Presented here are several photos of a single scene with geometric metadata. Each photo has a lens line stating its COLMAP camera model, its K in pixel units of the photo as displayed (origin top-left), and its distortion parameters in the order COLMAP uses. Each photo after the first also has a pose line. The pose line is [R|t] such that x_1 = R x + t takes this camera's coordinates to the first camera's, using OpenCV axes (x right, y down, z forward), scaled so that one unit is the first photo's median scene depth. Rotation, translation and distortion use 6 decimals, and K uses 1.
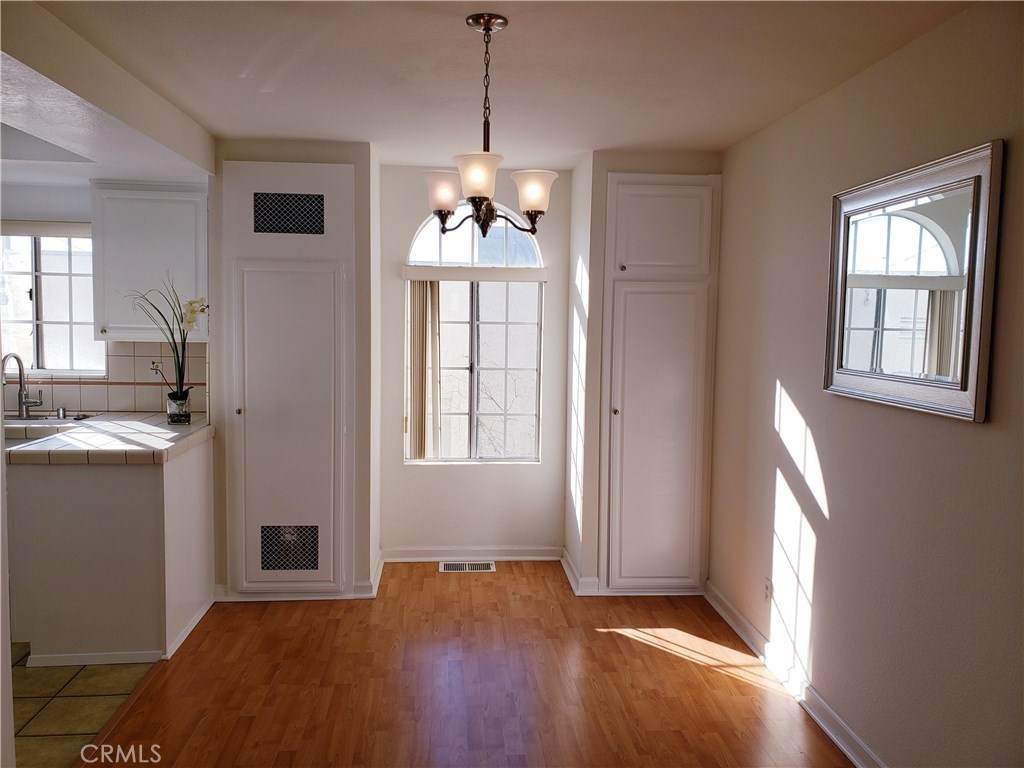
lens RADIAL K [[804.3, 0, 509.1], [0, 804.3, 378.5], [0, 0, 1]] dist [0.037934, -0.028700]
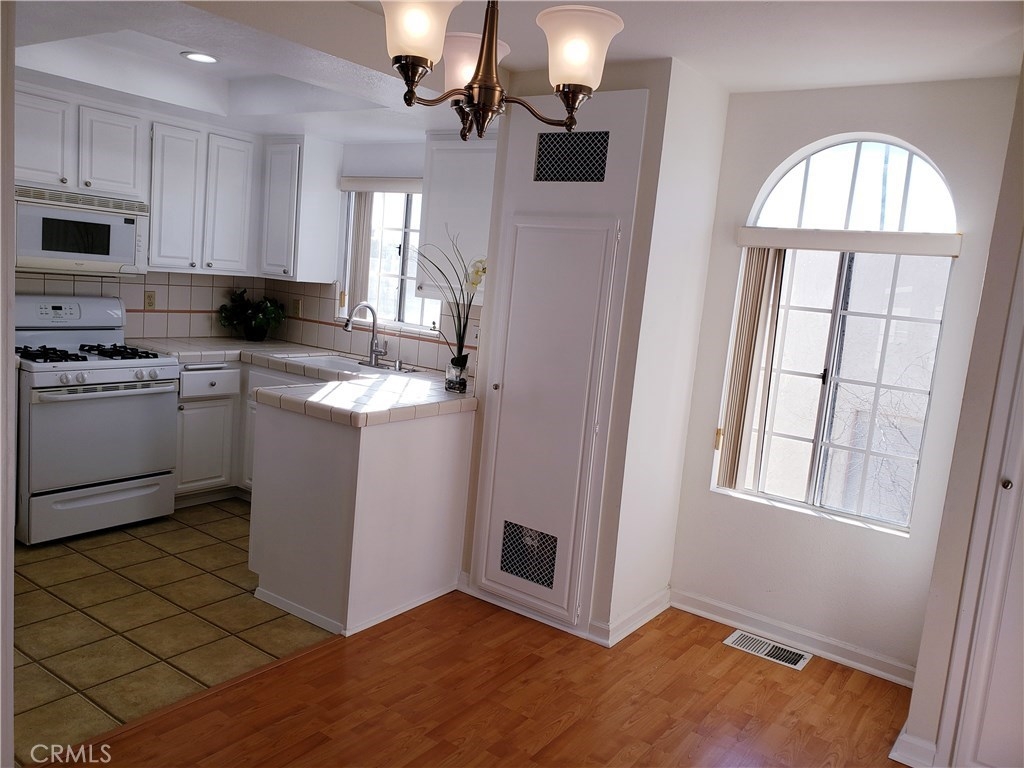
lens RADIAL K [[804.3, 0, 507.0], [0, 804.3, 380.8], [0, 0, 1]] dist [0.037934, -0.028700]
pose [[0.759308, 0.139319, -0.635642, 0.225479], [-0.128555, 0.989677, 0.063350, -0.022301], [0.637907, 0.033613, 0.769380, 0.328067]]
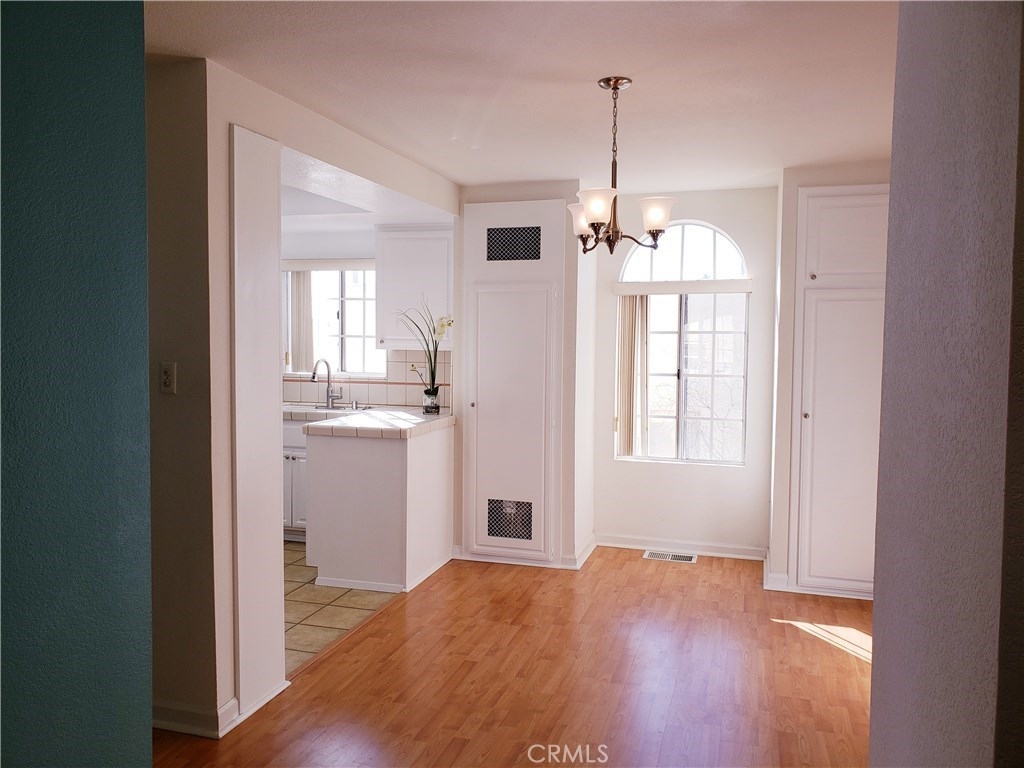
lens RADIAL K [[804.3, 0, 493.8], [0, 804.3, 376.9], [0, 0, 1]] dist [0.037934, -0.028700]
pose [[0.924546, 0.010656, -0.380921, 0.160427], [-0.022811, 0.999364, -0.027410, 0.030127], [0.380387, 0.034031, 0.924201, -0.121585]]
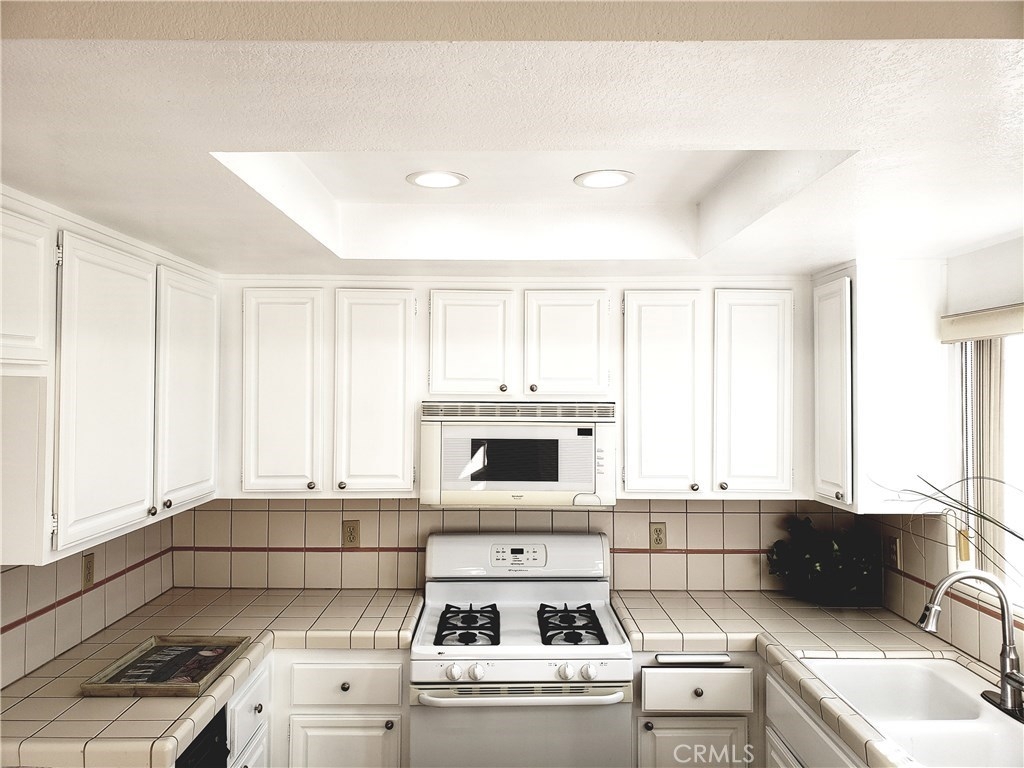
lens RADIAL K [[804.3, 0, 512.4], [0, 804.3, 360.6], [0, 0, 1]] dist [0.037934, -0.028700]
pose [[-0.056561, -0.060871, -0.996542, -0.093873], [-0.085626, 0.994758, -0.055903, -0.113360], [0.994721, 0.082167, -0.061477, 0.779647]]
